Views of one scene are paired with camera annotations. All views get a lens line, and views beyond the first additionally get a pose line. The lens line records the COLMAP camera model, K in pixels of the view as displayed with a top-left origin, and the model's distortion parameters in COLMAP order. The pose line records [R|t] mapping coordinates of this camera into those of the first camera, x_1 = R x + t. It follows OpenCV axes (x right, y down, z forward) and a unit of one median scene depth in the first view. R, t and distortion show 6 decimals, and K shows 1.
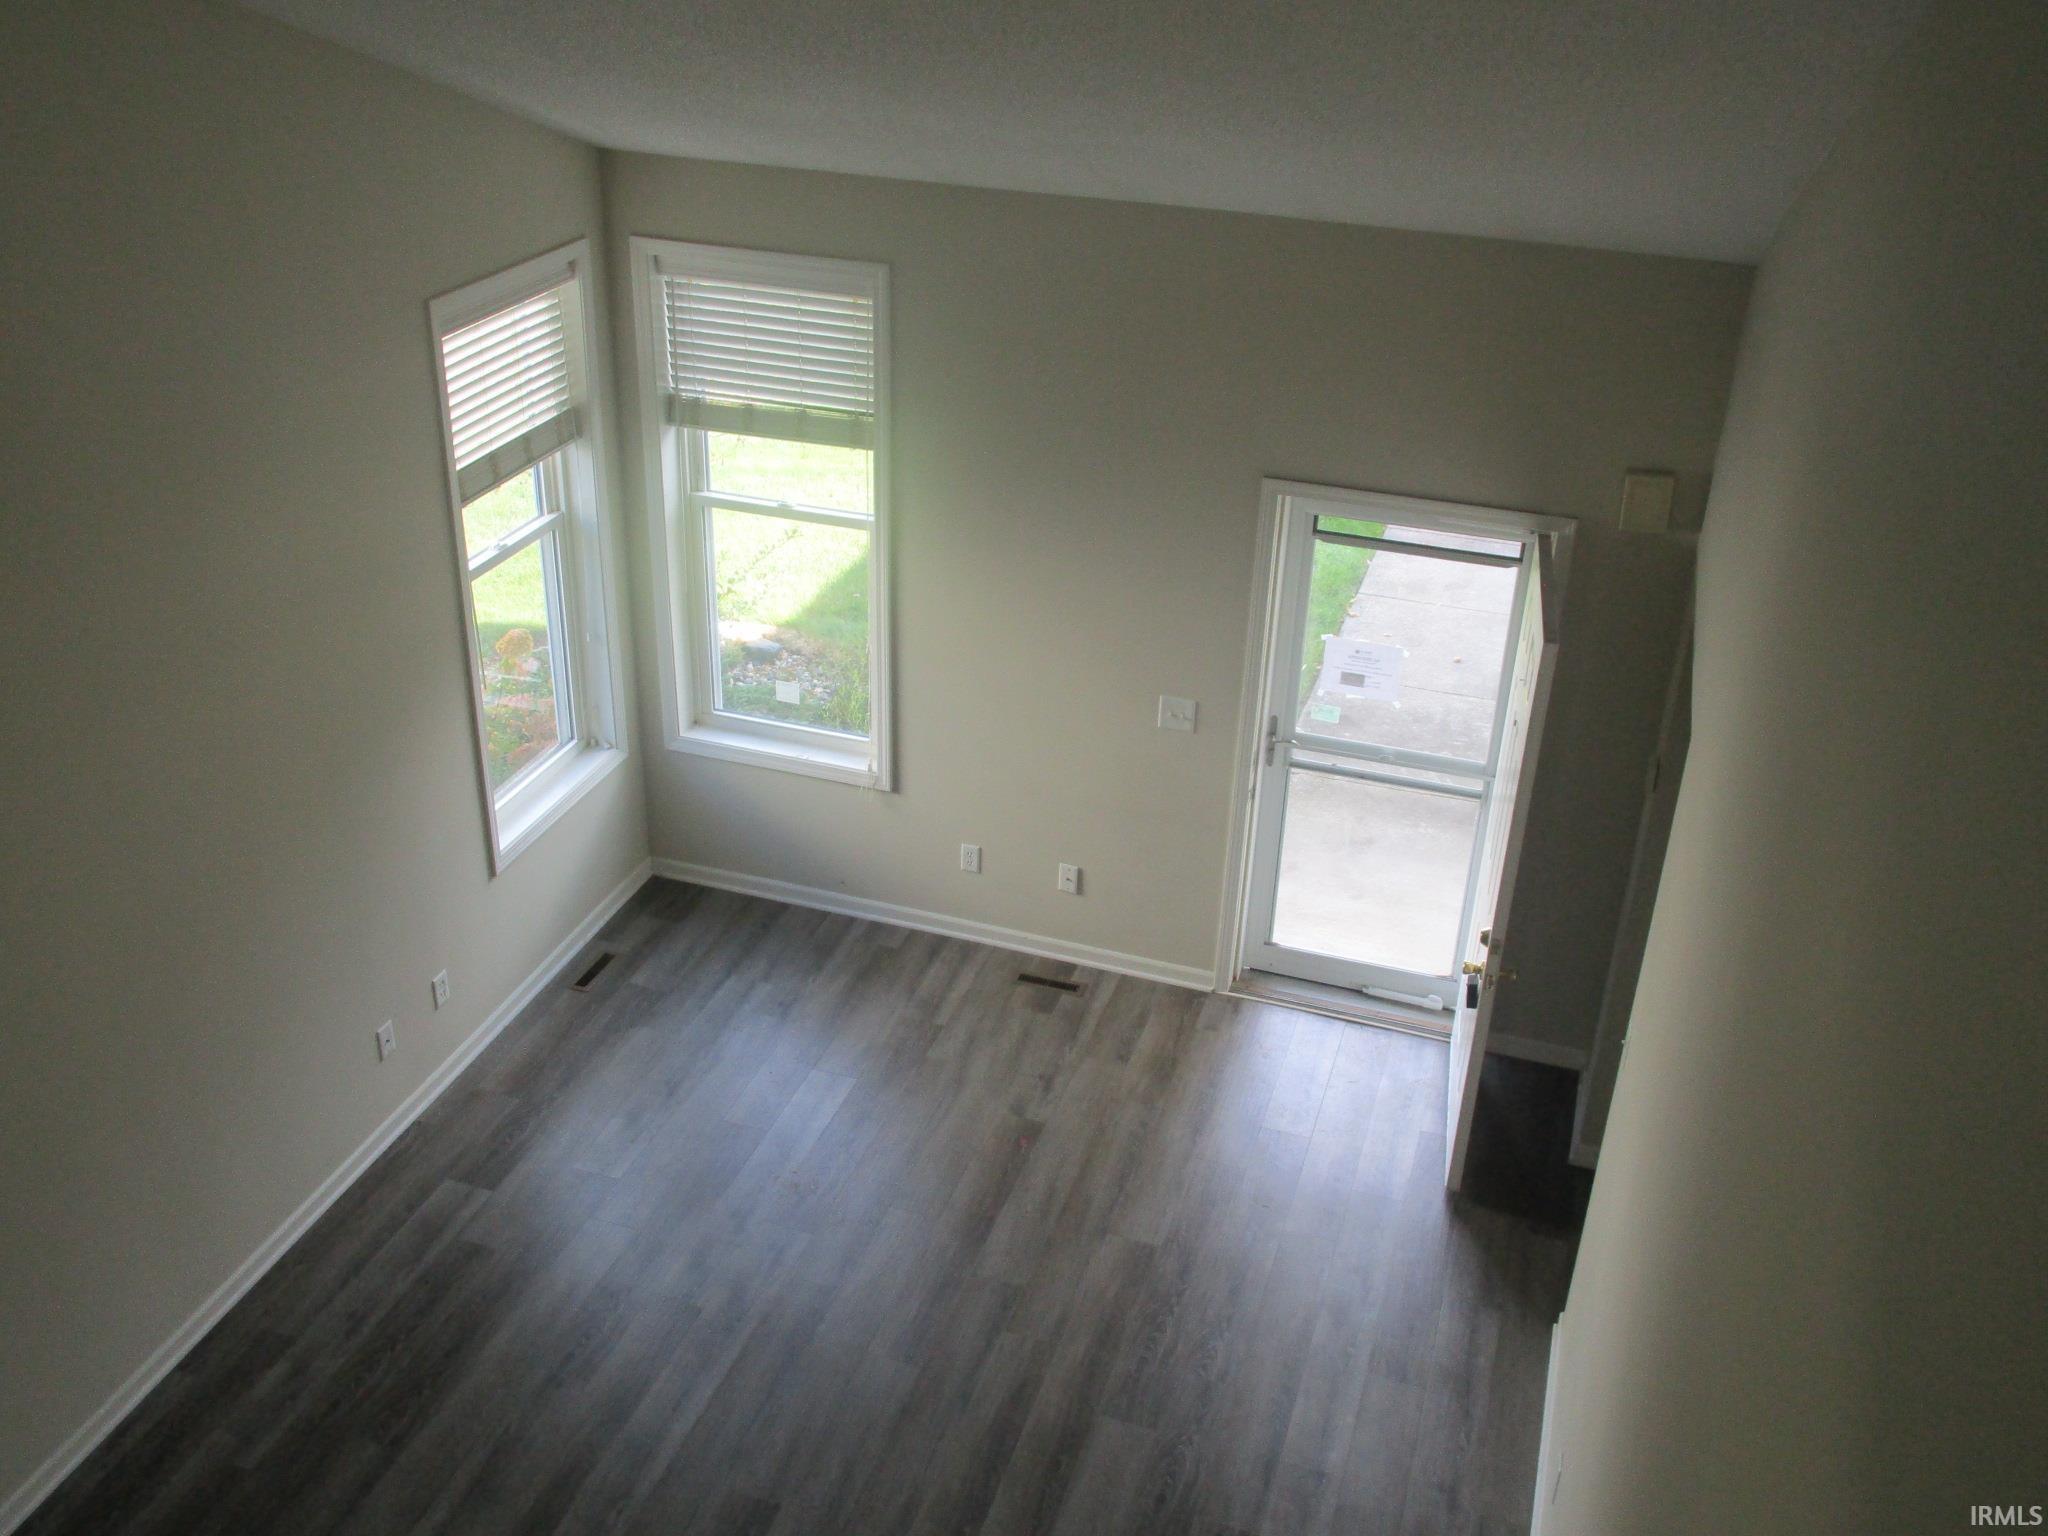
lens RADIAL K [[1888.9, 0, 1024.0], [0, 1888.9, 768.0], [0, 0, 1]] dist [0.000106, -0.001396]
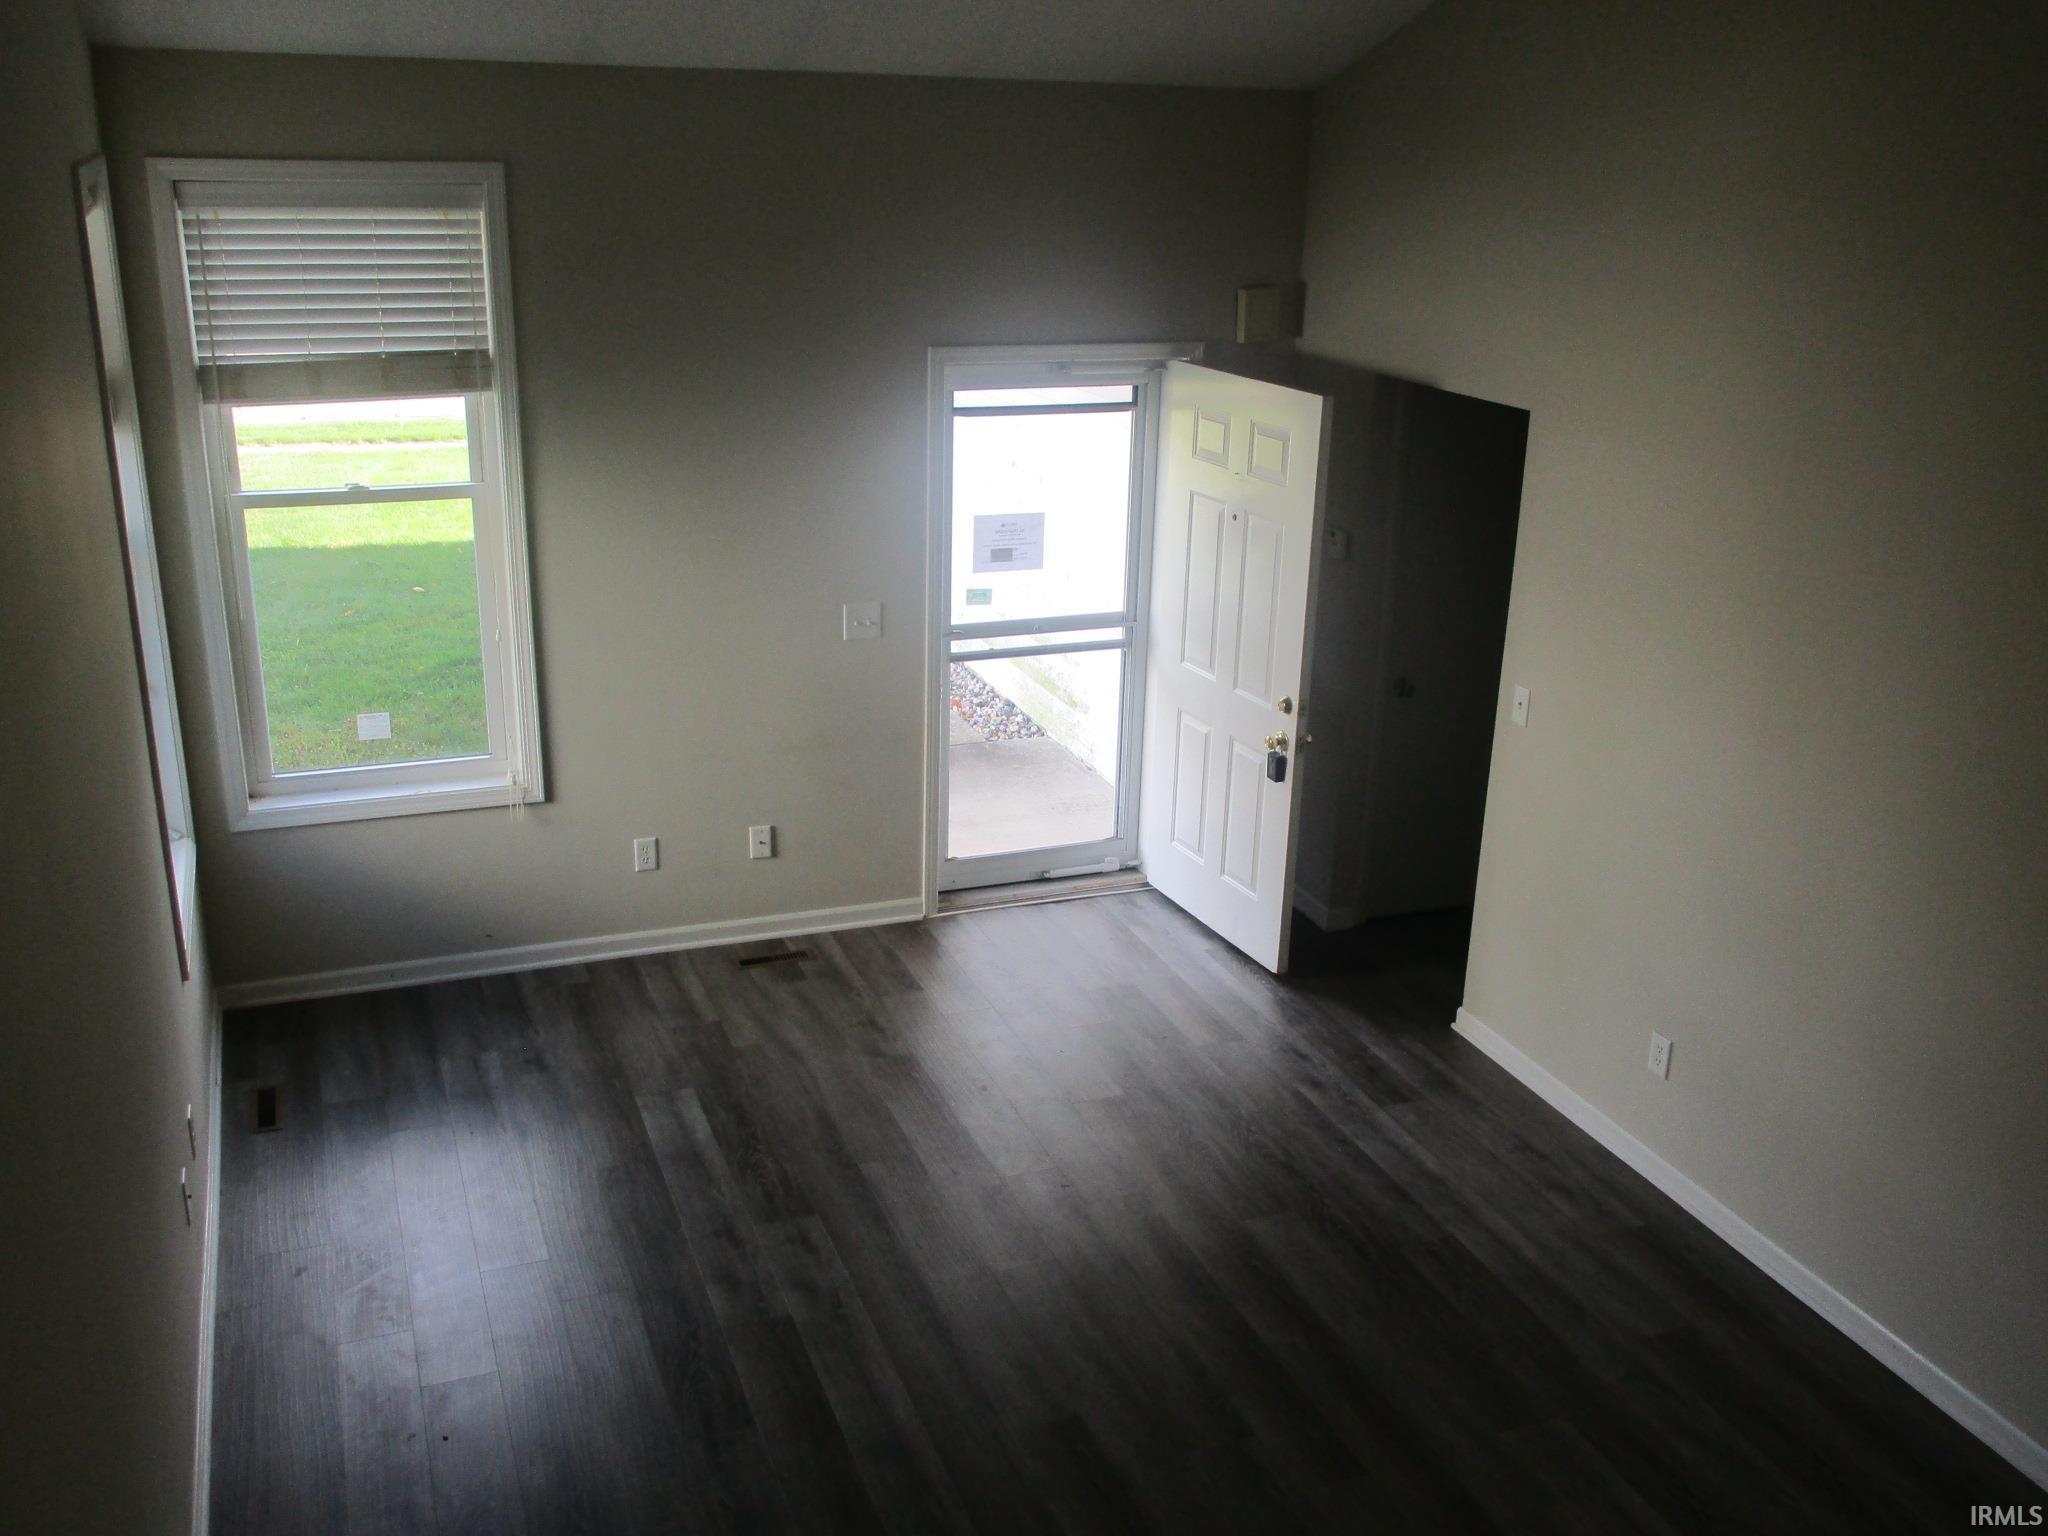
lens RADIAL K [[1888.9, 0, 1024.0], [0, 1888.9, 768.0], [0, 0, 1]] dist [0.000106, -0.001396]
pose [[0.772858, -0.222176, 0.594414, -0.413679], [0.296864, 0.954472, -0.029228, 0.088817], [-0.560858, 0.199049, 0.803628, 0.187539]]
